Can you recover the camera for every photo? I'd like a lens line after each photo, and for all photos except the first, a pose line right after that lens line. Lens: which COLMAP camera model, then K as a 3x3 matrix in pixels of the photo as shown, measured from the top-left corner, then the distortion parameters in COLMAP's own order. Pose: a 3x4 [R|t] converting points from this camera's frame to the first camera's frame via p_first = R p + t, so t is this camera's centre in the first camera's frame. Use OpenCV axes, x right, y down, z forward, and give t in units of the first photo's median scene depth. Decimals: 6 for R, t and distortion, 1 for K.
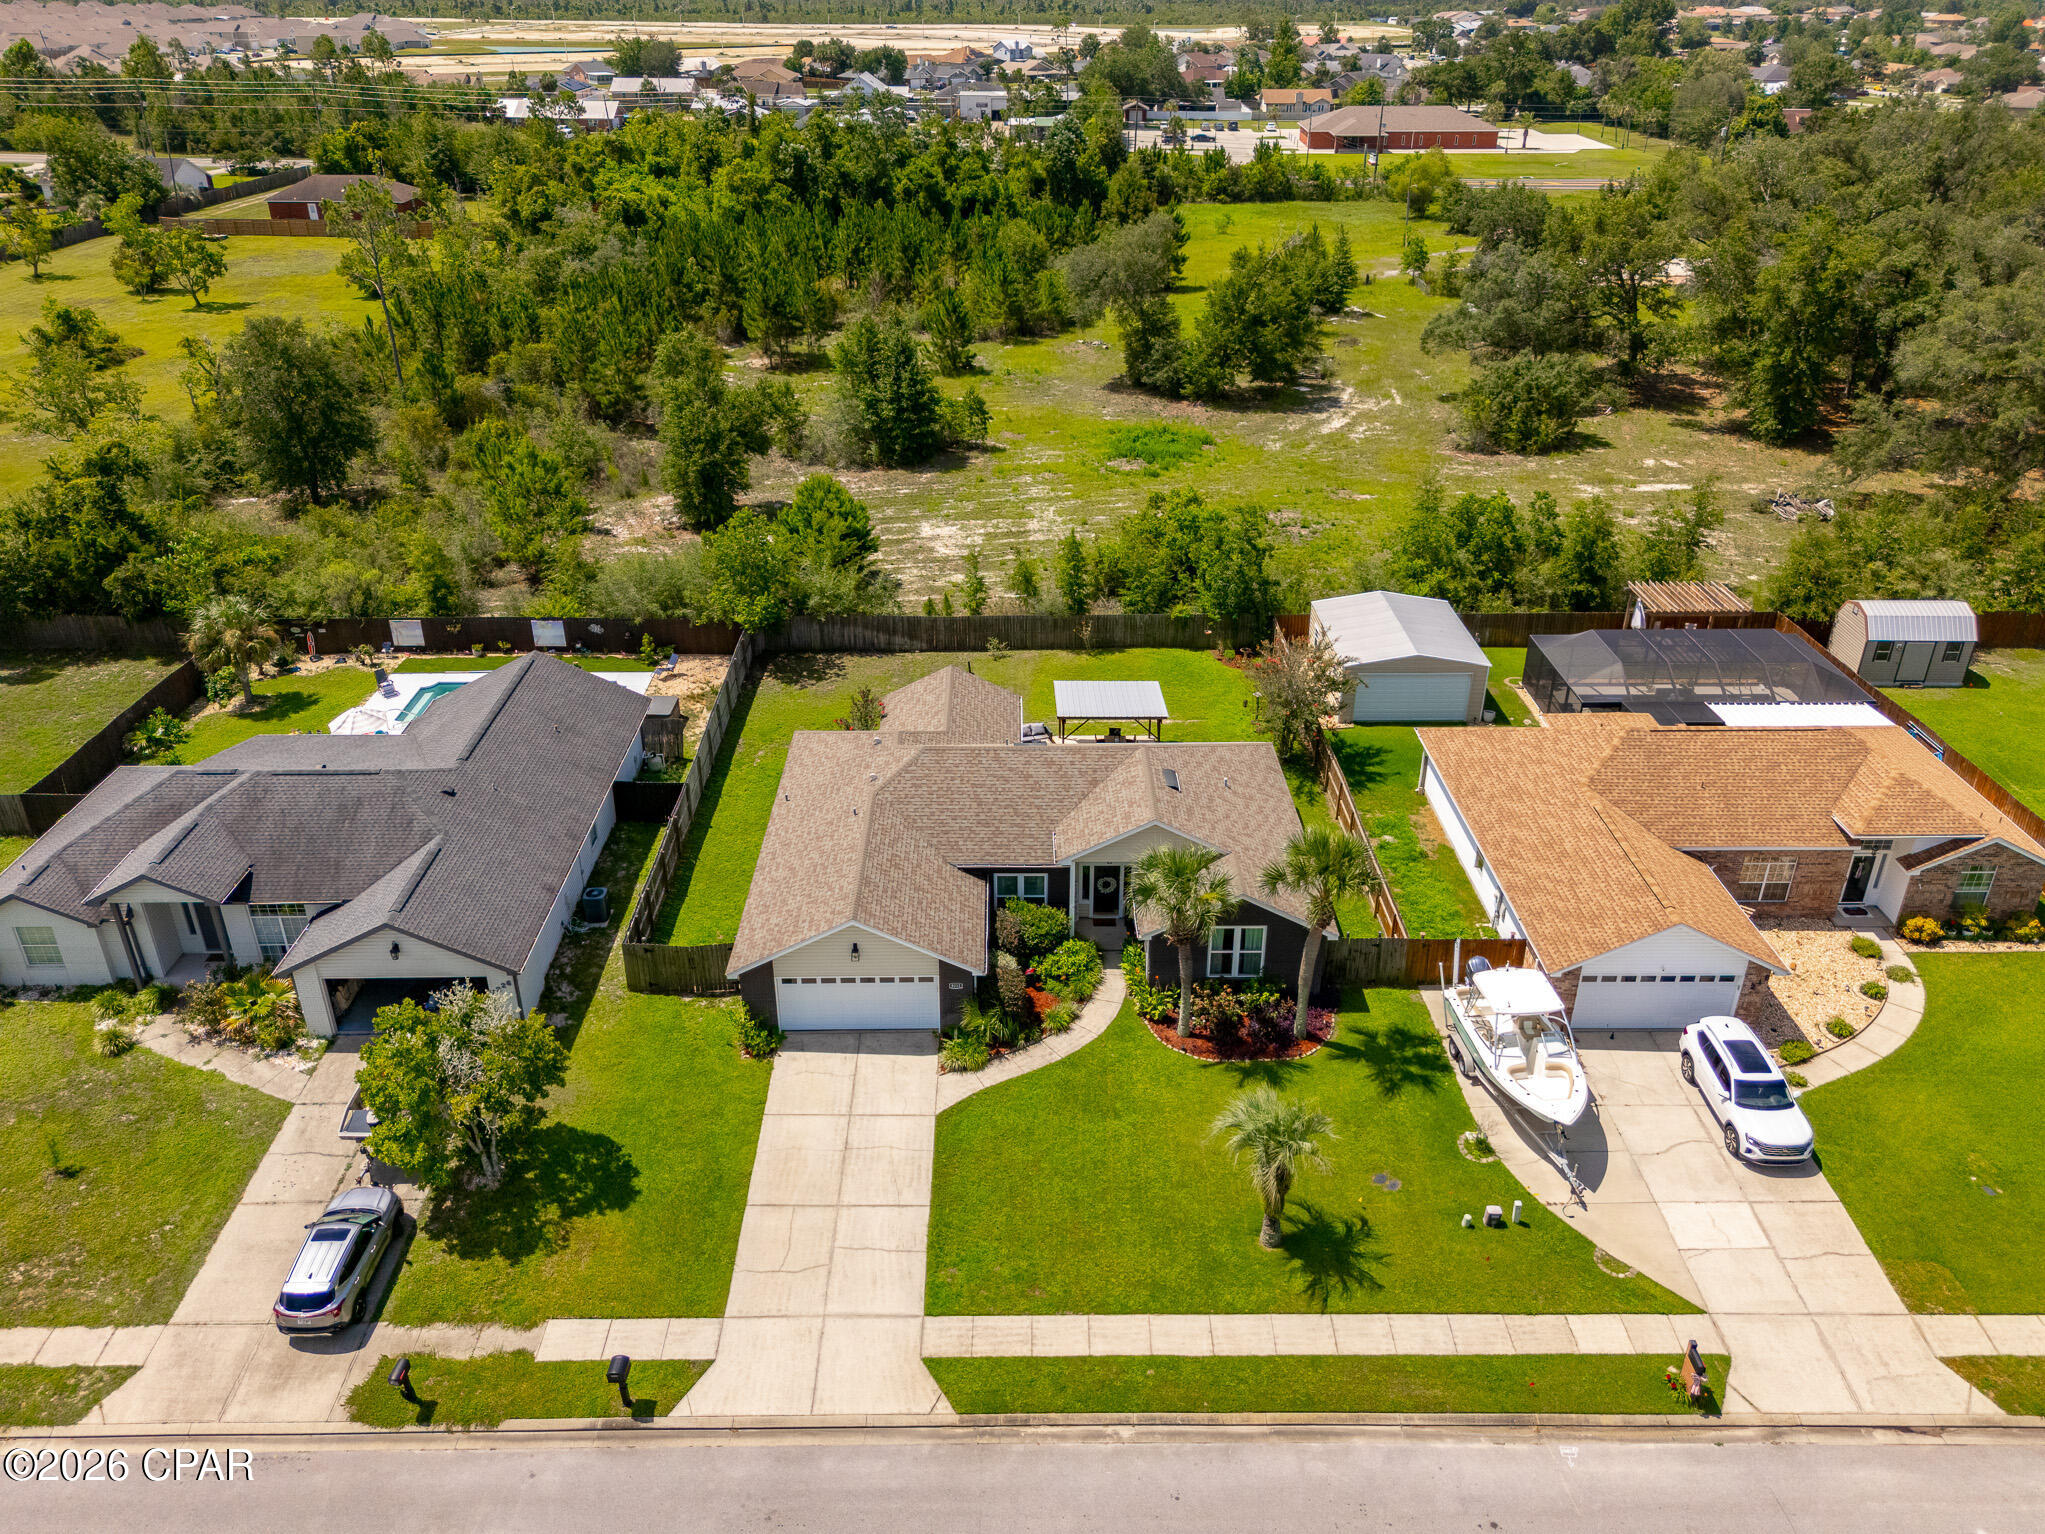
lens RADIAL K [[1512.8, 0, 1019.8], [0, 1512.8, 760.4], [0, 0, 1]] dist [0.061942, -0.052208]
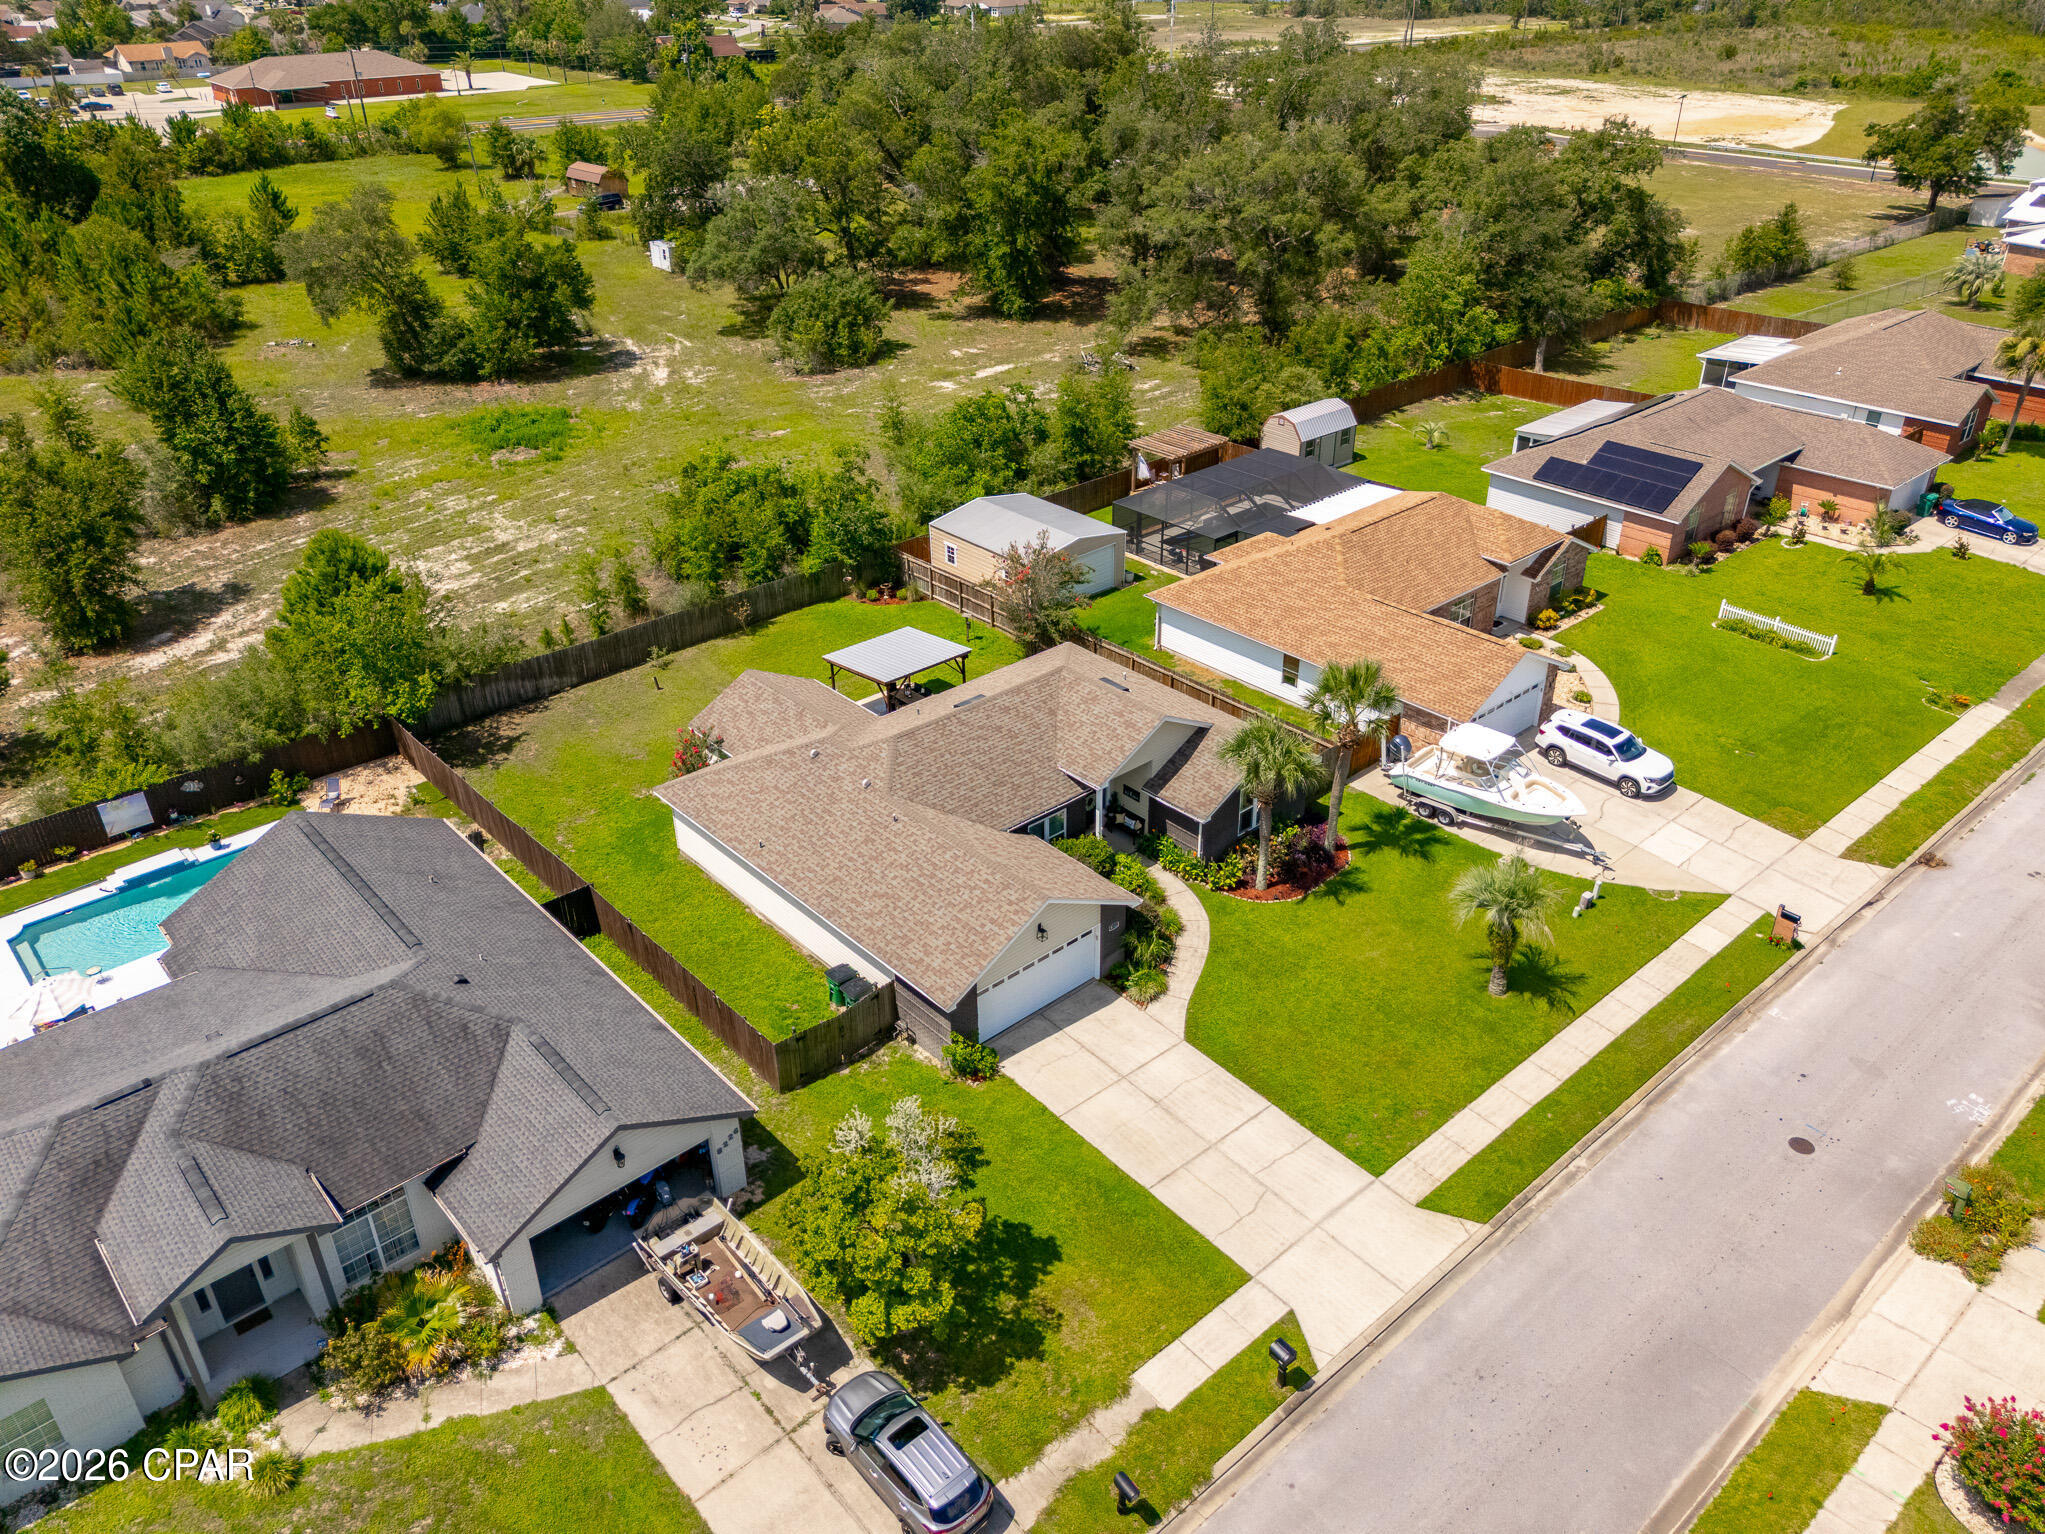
lens RADIAL K [[1512.8, 0, 1019.8], [0, 1512.8, 760.4], [0, 0, 1]] dist [0.061942, -0.052208]
pose [[0.755557, -0.335220, 0.562815, -0.745995], [0.316570, 0.939013, 0.134306, -0.133272], [-0.573512, 0.076695, 0.815599, 0.243206]]
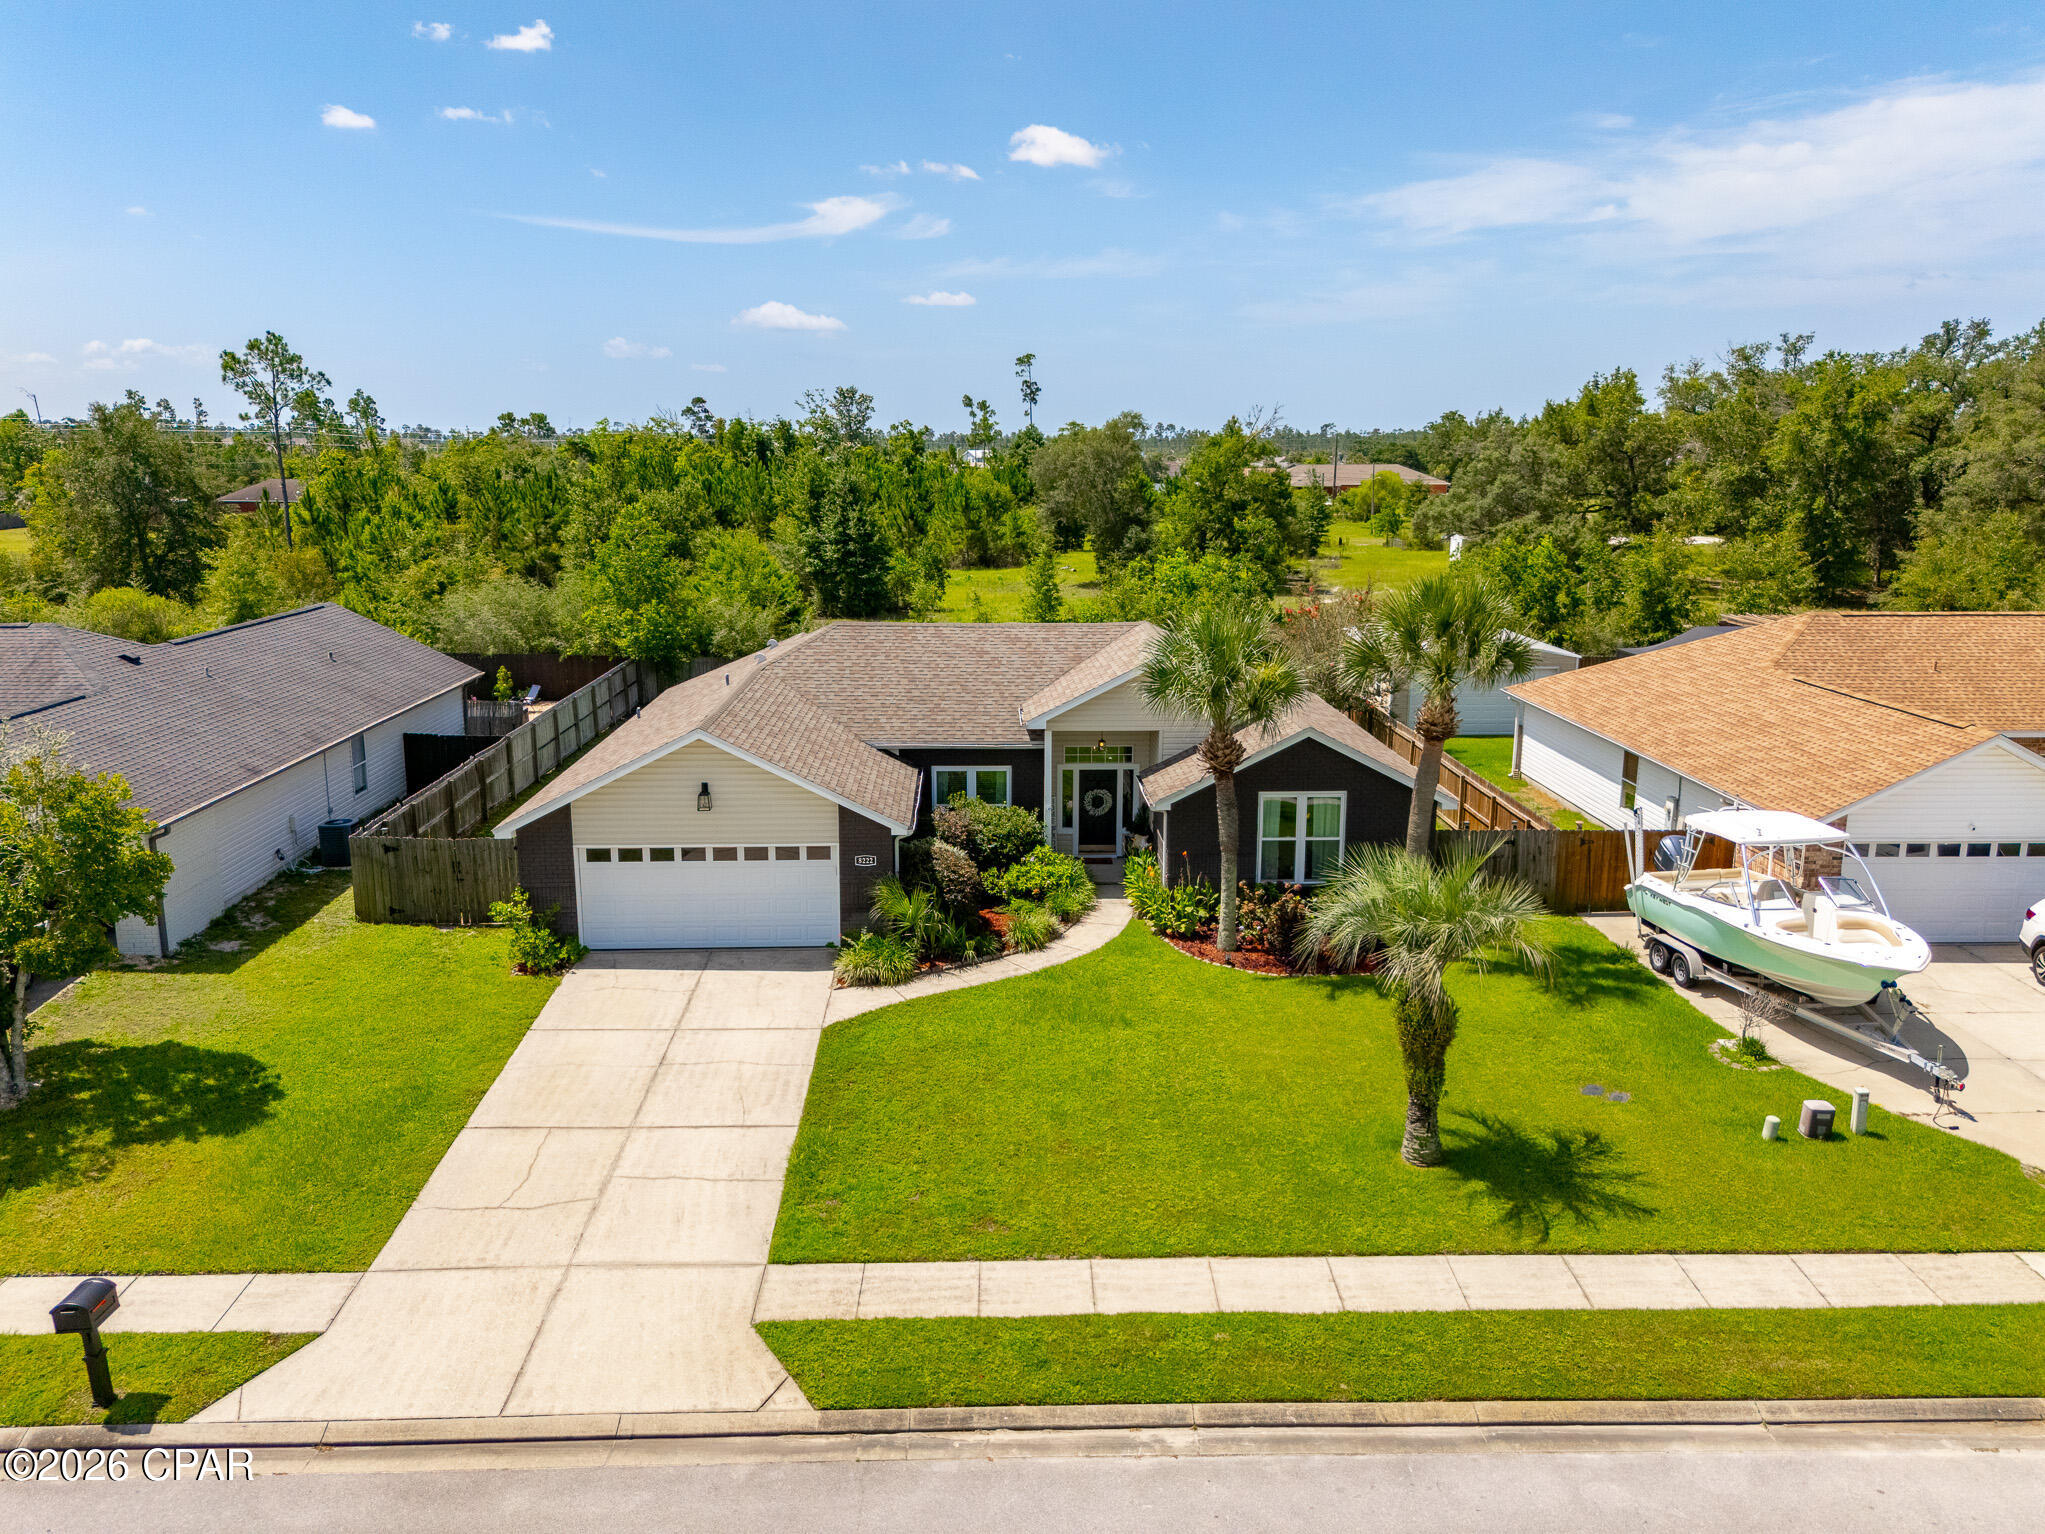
lens RADIAL K [[1512.8, 0, 1019.8], [0, 1512.8, 760.4], [0, 0, 1]] dist [0.061942, -0.052208]
pose [[0.999776, -0.002329, 0.021019, 0.010773], [0.007927, 0.962720, -0.270383, 0.335639], [-0.019606, 0.270489, 0.962523, 0.456846]]
